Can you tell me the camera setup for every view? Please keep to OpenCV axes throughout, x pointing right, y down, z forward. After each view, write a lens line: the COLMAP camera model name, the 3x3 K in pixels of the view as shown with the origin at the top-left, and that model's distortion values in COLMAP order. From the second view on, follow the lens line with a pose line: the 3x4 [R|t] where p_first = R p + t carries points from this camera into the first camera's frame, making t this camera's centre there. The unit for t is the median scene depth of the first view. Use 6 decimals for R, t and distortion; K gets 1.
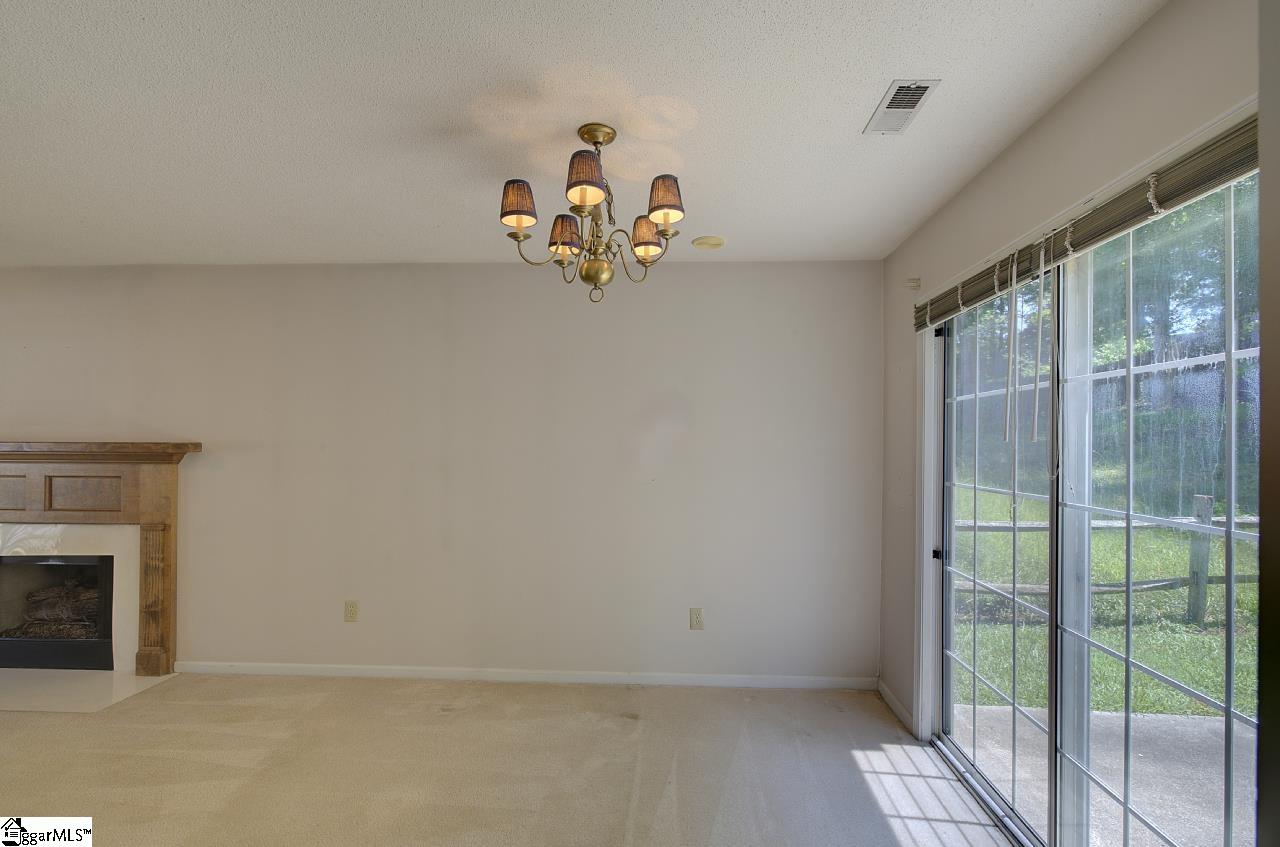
lens RADIAL K [[576.8, 0, 643.3], [0, 576.8, 436.4], [0, 0, 1]] dist [0.000596, 0.001931]
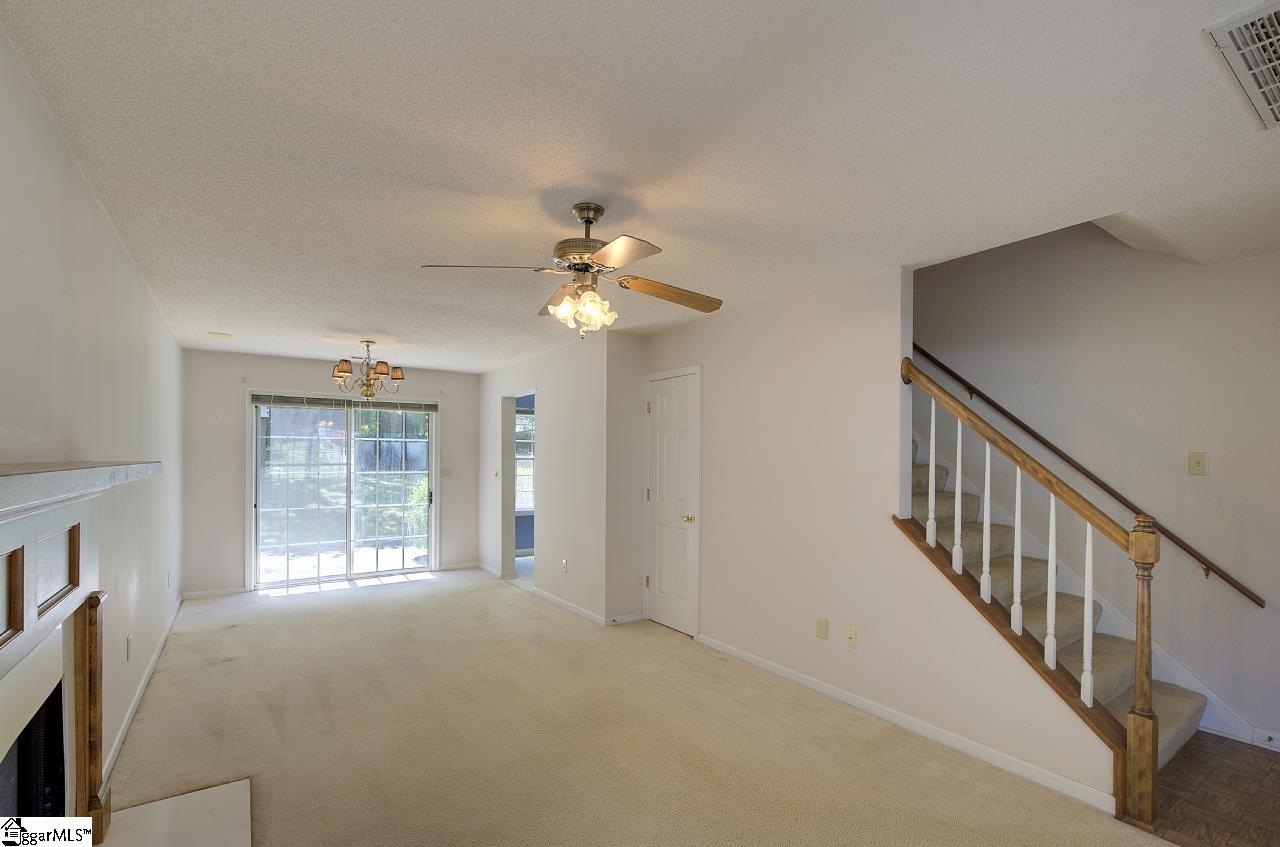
lens RADIAL K [[572.9, 0, 647.0], [0, 572.9, 457.3], [0, 0, 1]] dist [0.002092, 0.000653]
pose [[-0.621619, -0.006002, 0.783297, -1.699234], [-0.007294, 0.999972, 0.001873, -0.000289], [-0.783286, -0.004549, -0.621645, 0.928434]]
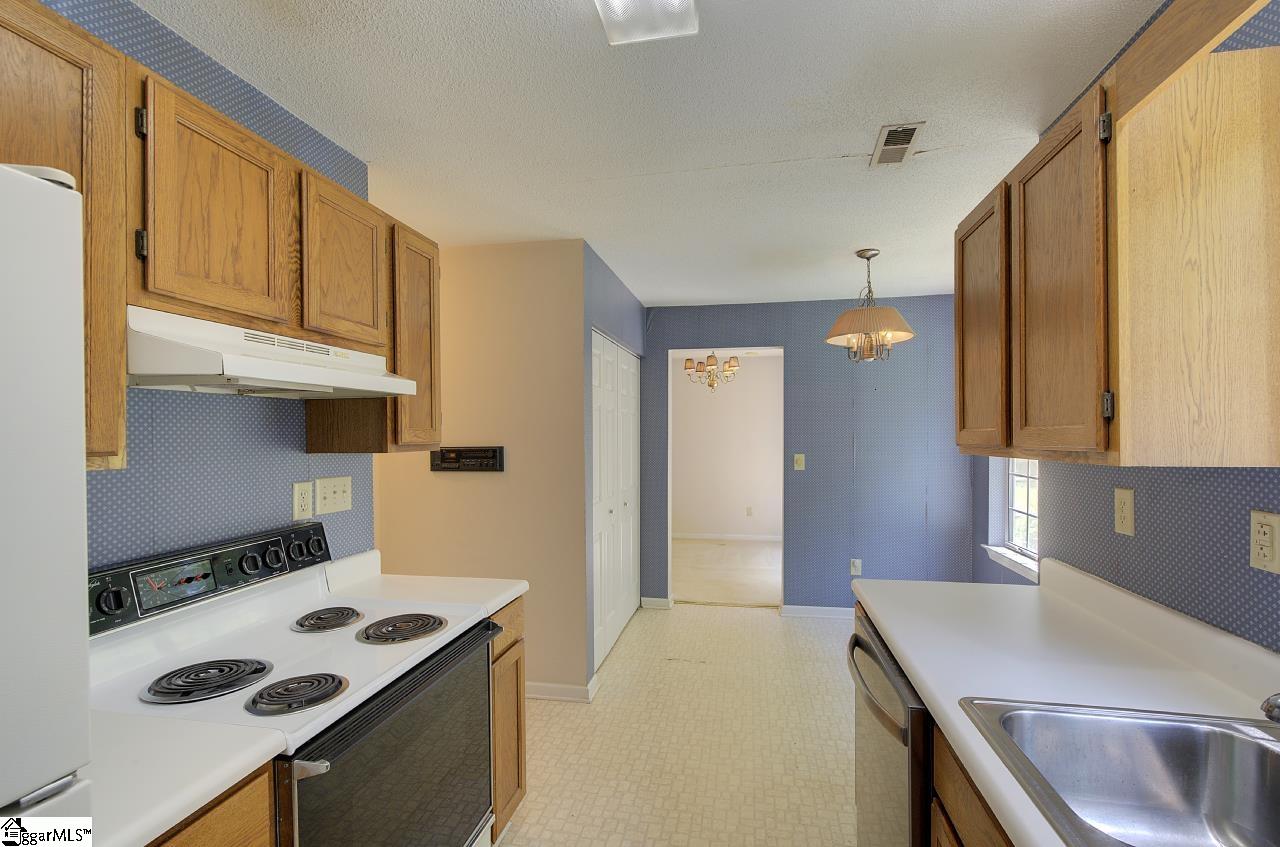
lens RADIAL K [[576.8, 0, 643.3], [0, 576.8, 436.4], [0, 0, 1]] dist [0.000596, 0.001931]
pose [[0.991819, -0.009630, -0.127287, -0.040089], [0.010564, 0.999922, 0.006668, -0.008125], [0.127212, -0.007958, 0.991844, -1.542359]]
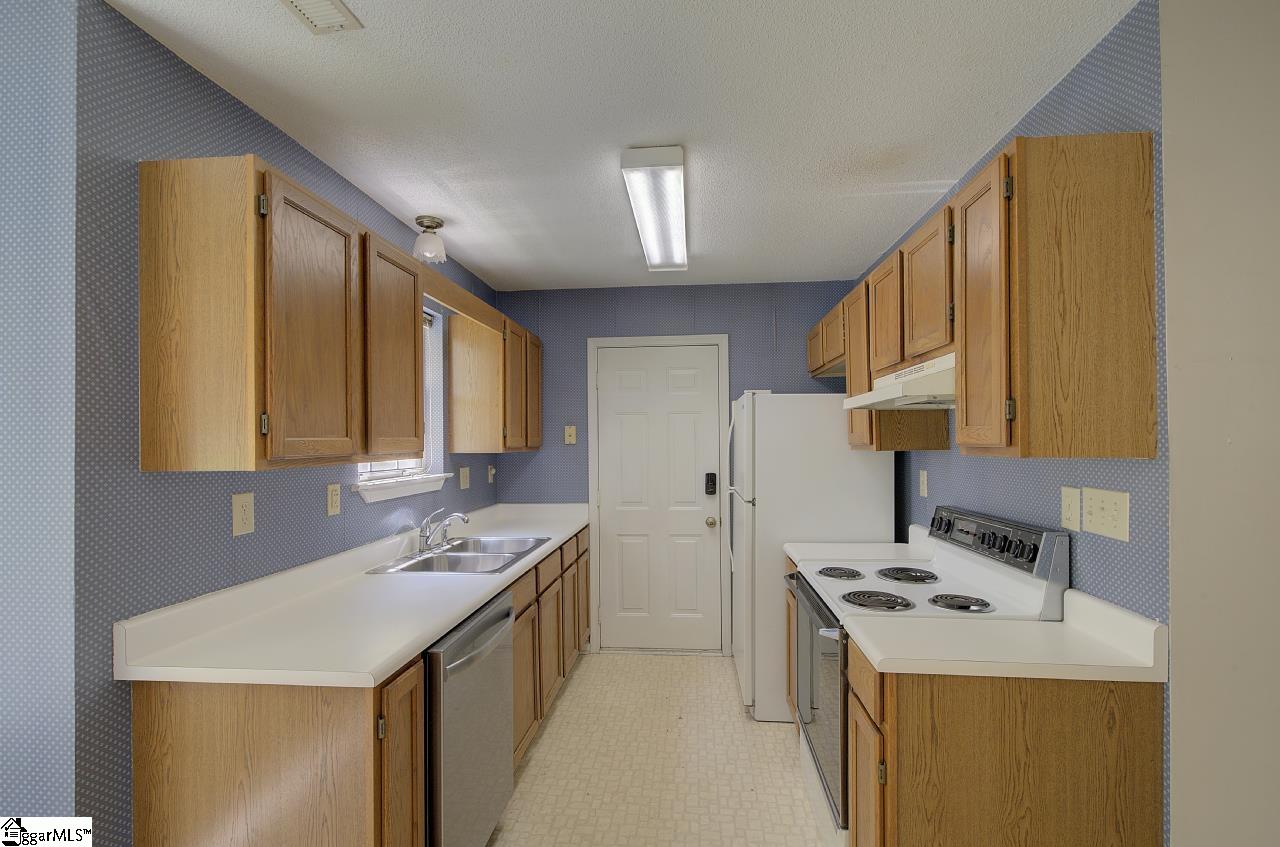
lens RADIAL K [[576.8, 0, 643.3], [0, 576.8, 436.4], [0, 0, 1]] dist [0.000596, 0.001931]
pose [[-0.999384, 0.004980, 0.034752, -0.100106], [0.004574, 0.999920, -0.011766, -0.001992], [-0.034808, -0.011600, -0.999327, -0.338483]]
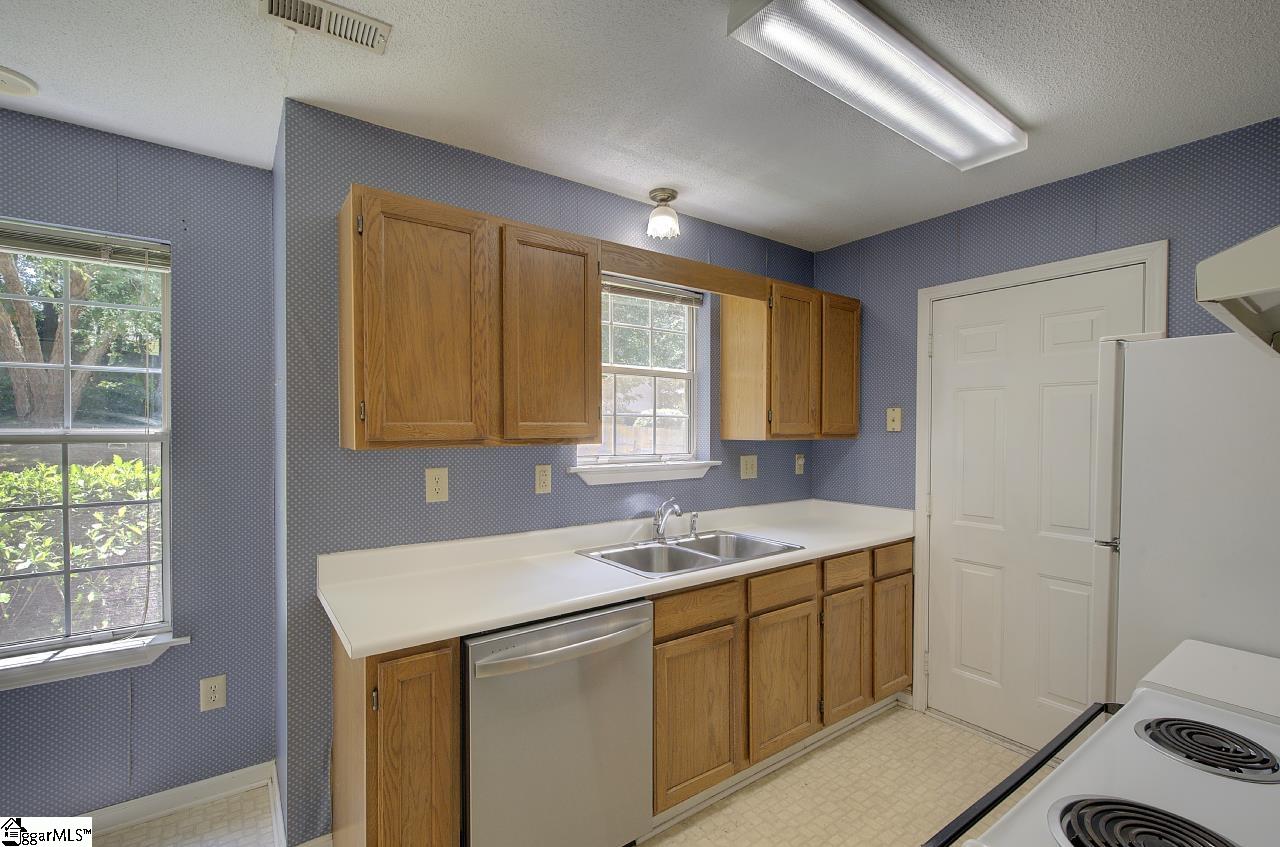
lens RADIAL K [[563.8, 0, 639.9], [0, 563.8, 436.1], [0, 0, 1]] dist [0.000565, 0.000823]
pose [[-0.634536, -0.017240, 0.772701, -0.379542], [-0.007294, 0.999840, 0.016318, -0.005708], [-0.772859, 0.004718, -0.634560, -0.679698]]
